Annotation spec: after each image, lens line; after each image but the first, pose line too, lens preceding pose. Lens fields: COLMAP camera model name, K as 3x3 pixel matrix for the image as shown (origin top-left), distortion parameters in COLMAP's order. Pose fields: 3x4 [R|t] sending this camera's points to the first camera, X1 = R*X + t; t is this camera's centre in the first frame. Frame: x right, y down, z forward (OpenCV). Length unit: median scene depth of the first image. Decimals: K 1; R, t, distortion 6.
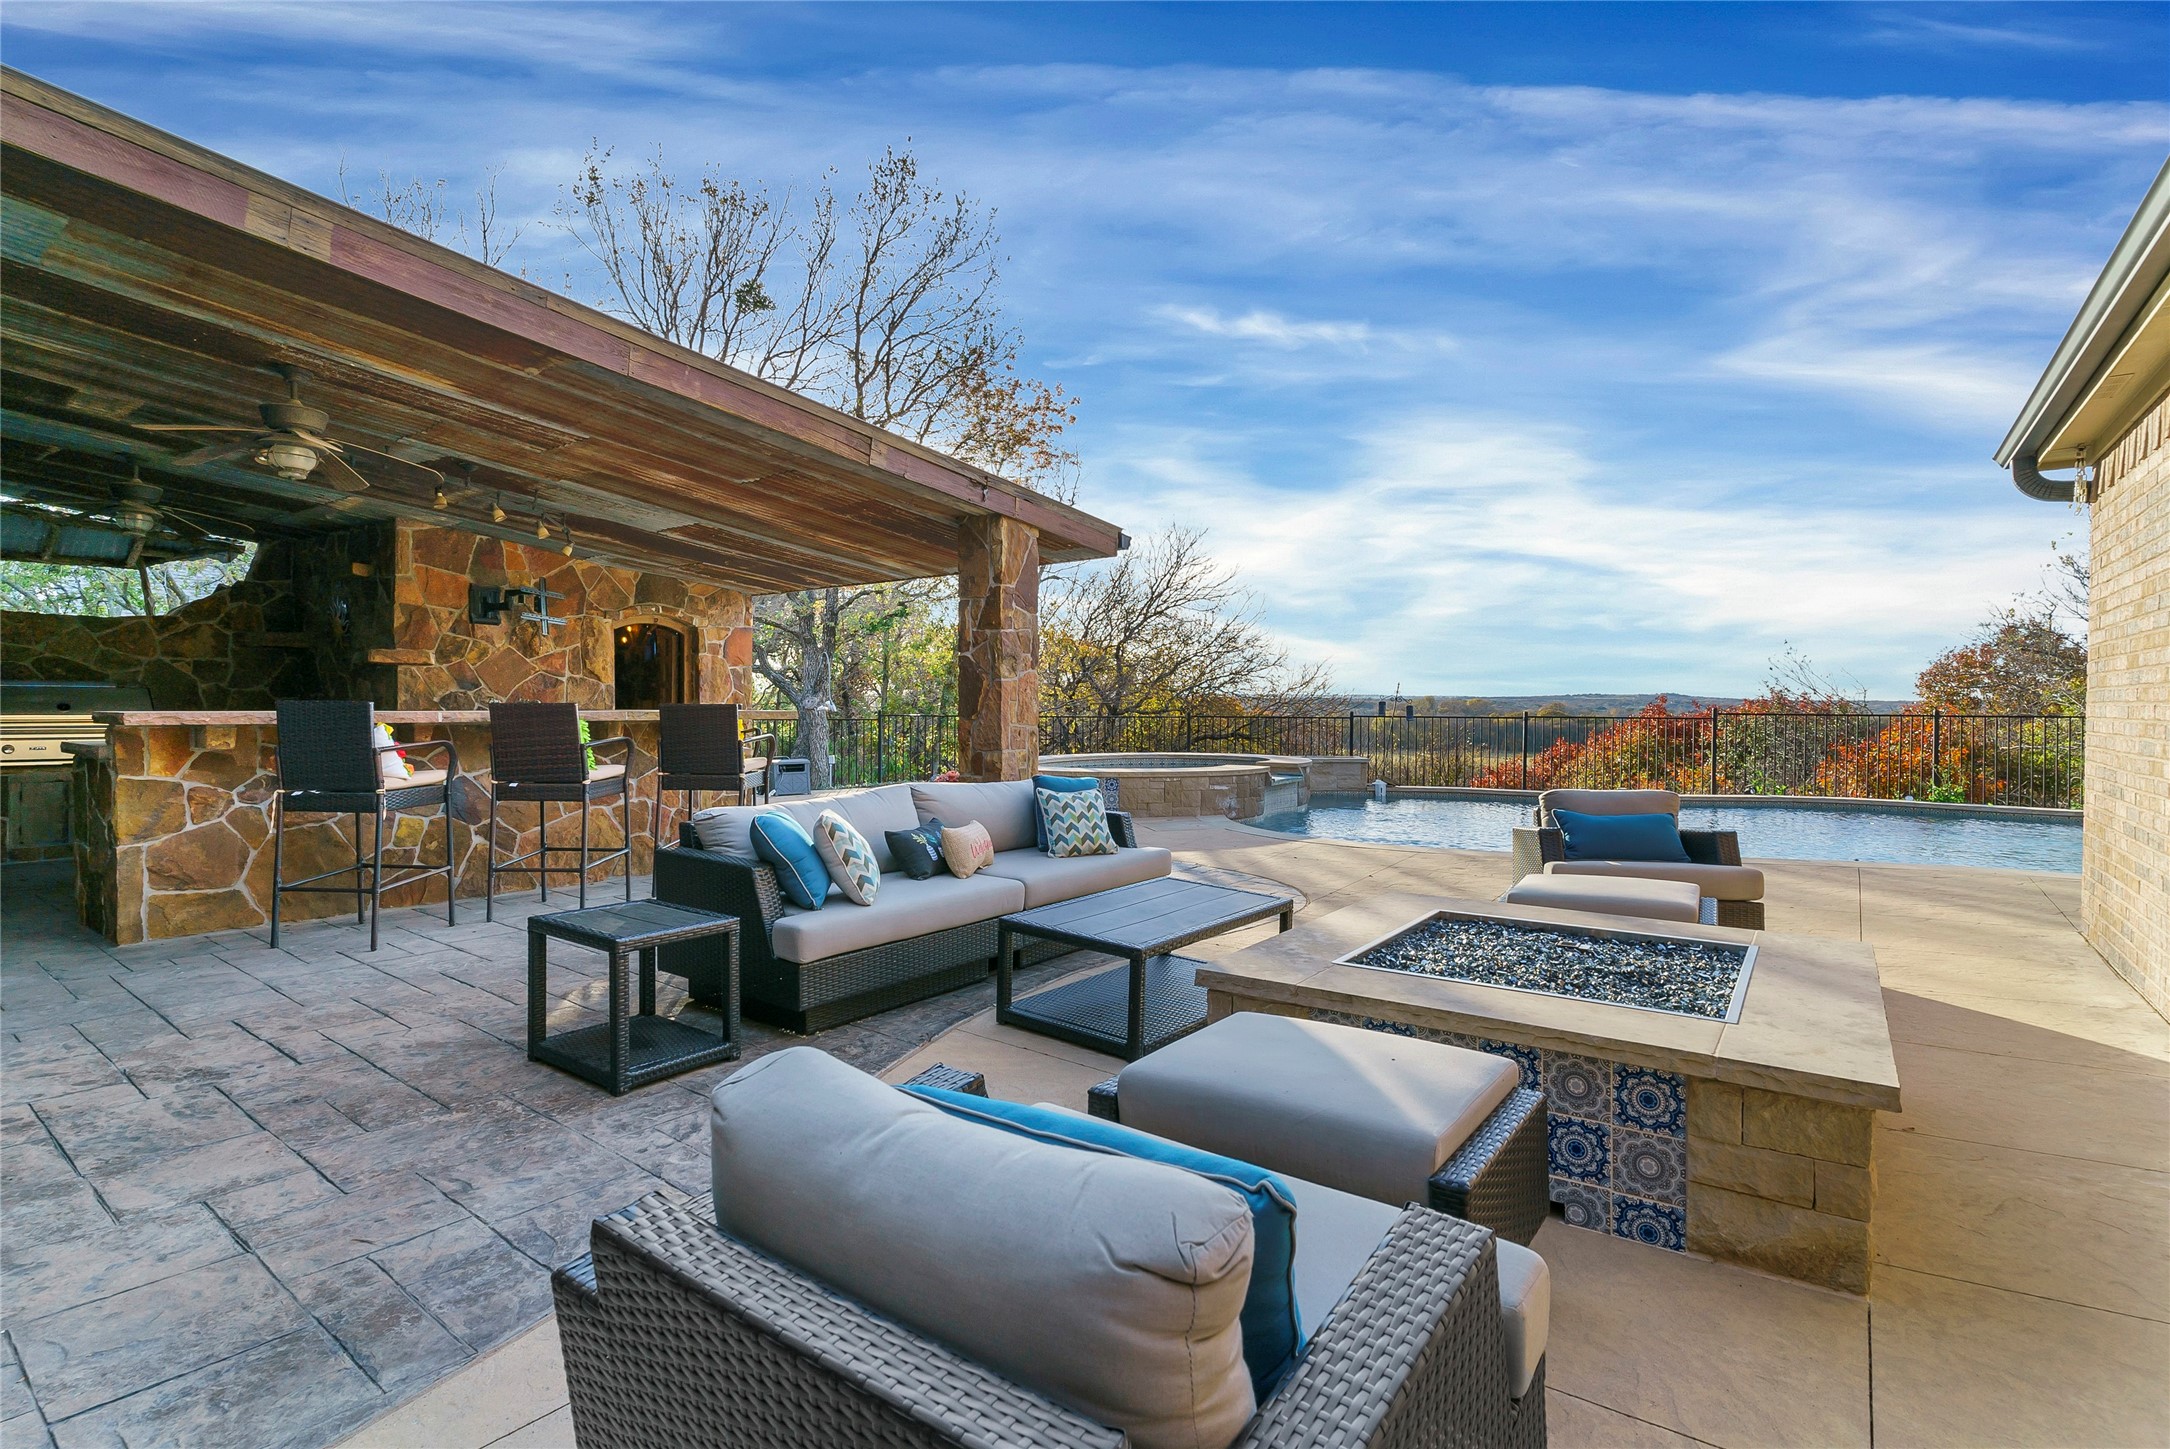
lens RADIAL K [[1027.3, 0, 1085.0], [0, 1027.3, 724.5], [0, 0, 1]] dist [0.001649, 0.000351]
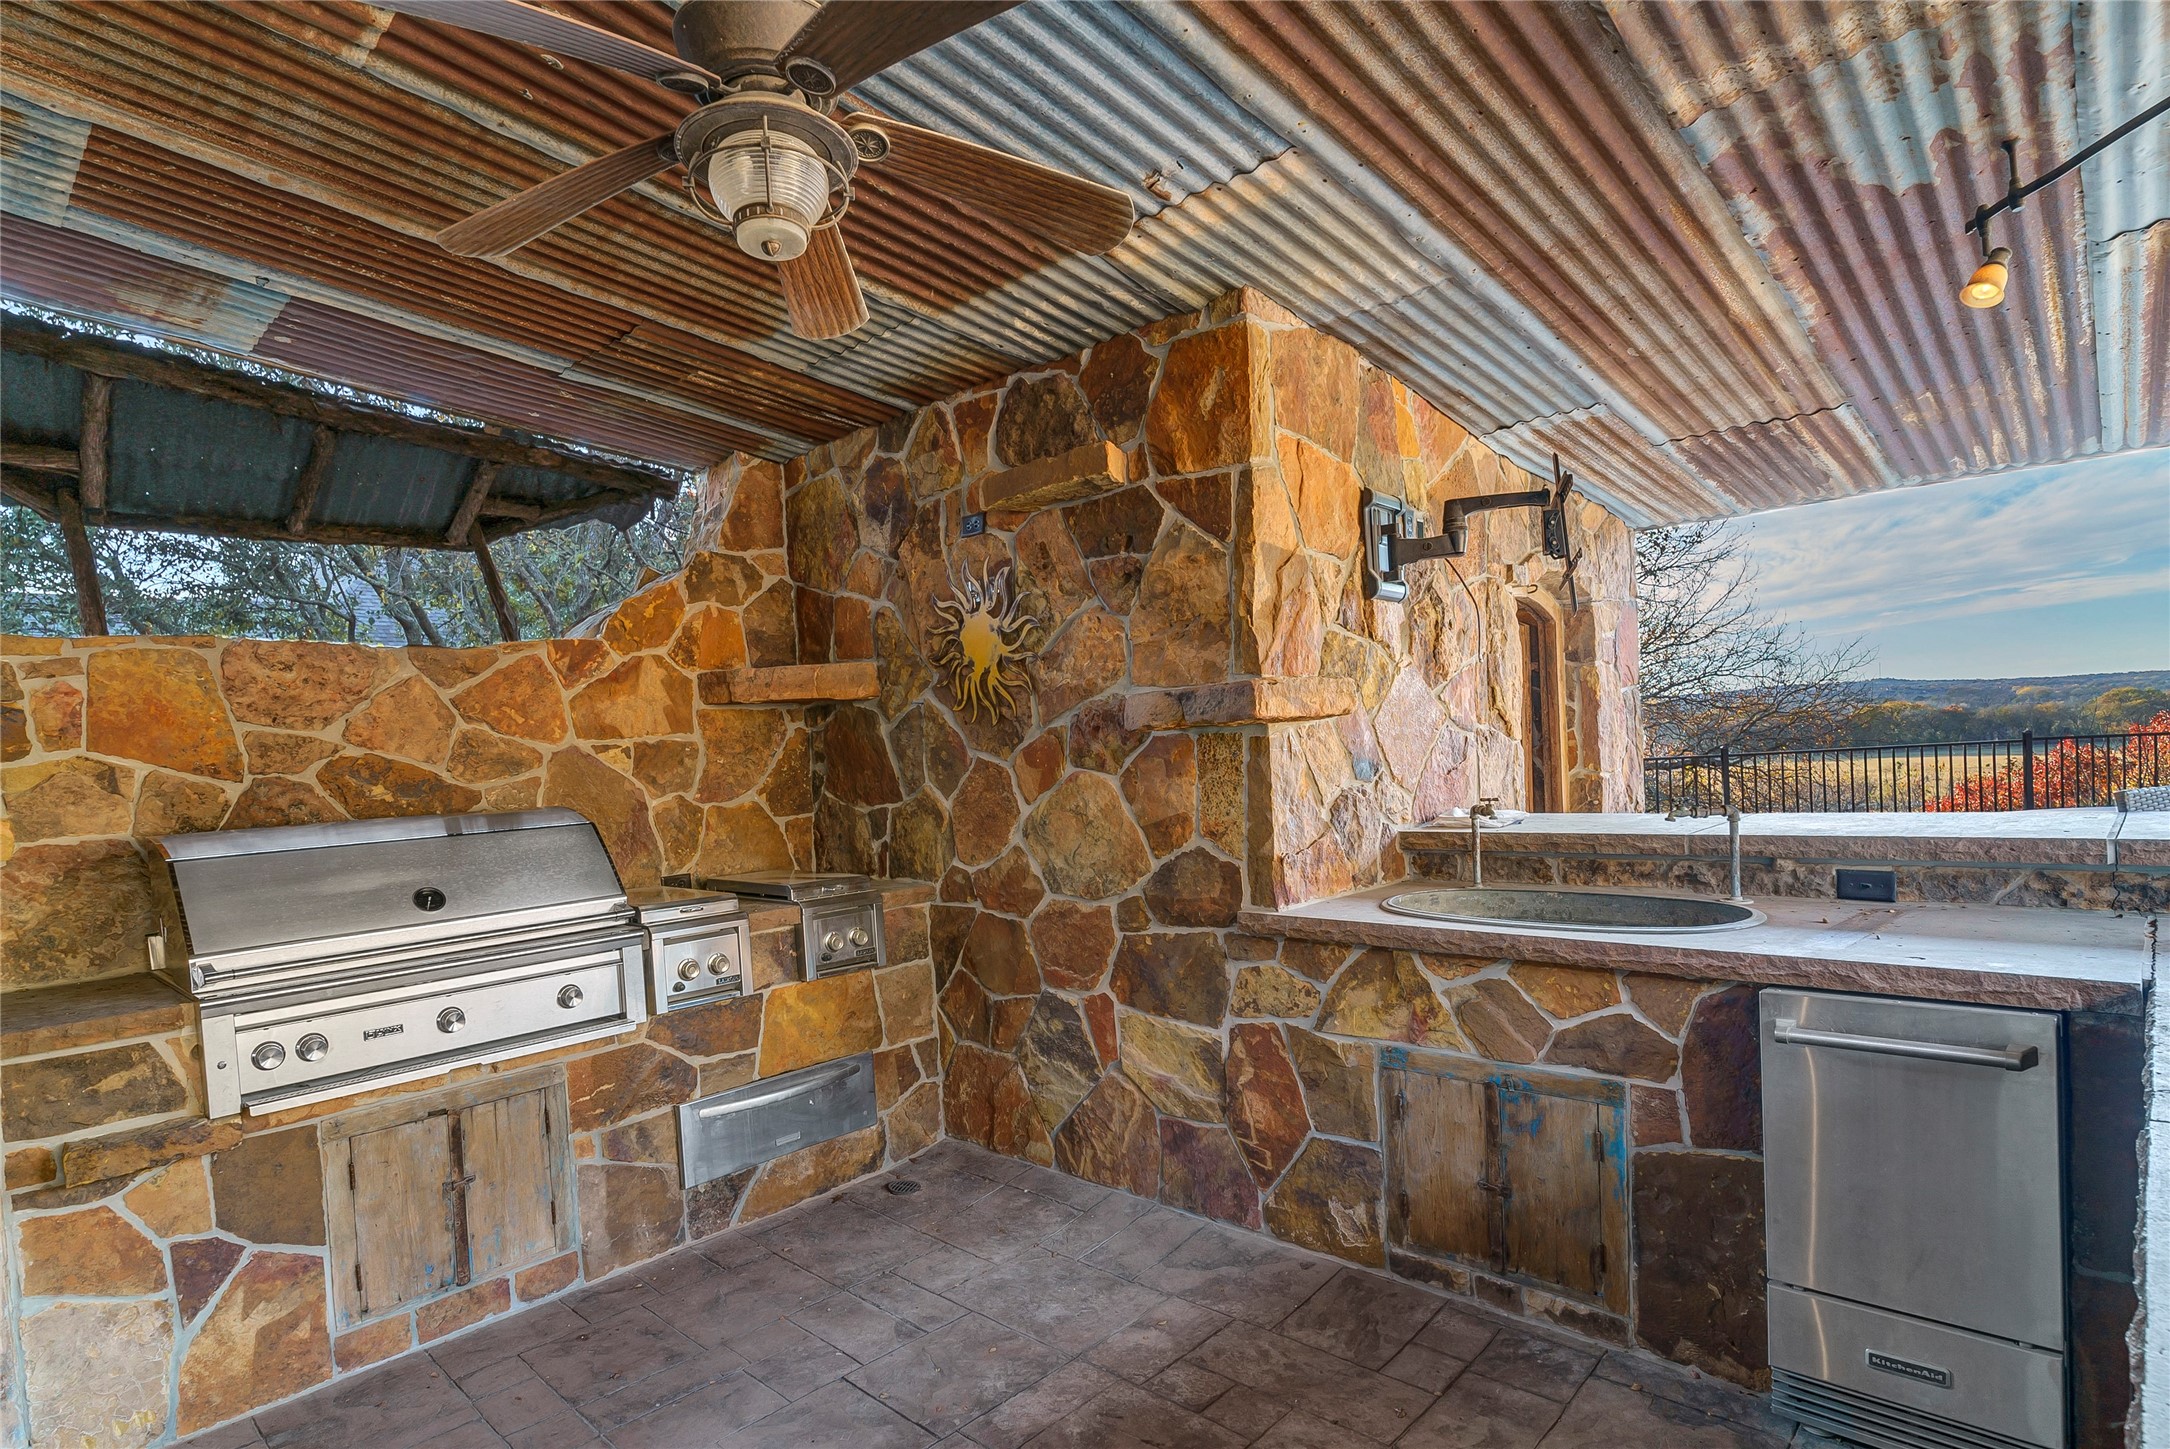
lens RADIAL K [[1120.8, 0, 1073.9], [0, 1120.8, 787.7], [0, 0, 1]] dist [-0.000277, 0.000121]
pose [[0.990429, -0.054293, -0.126898, -0.644280], [0.057730, 0.998054, 0.023565, -0.045599], [0.125372, -0.030665, 0.991636, 0.580940]]
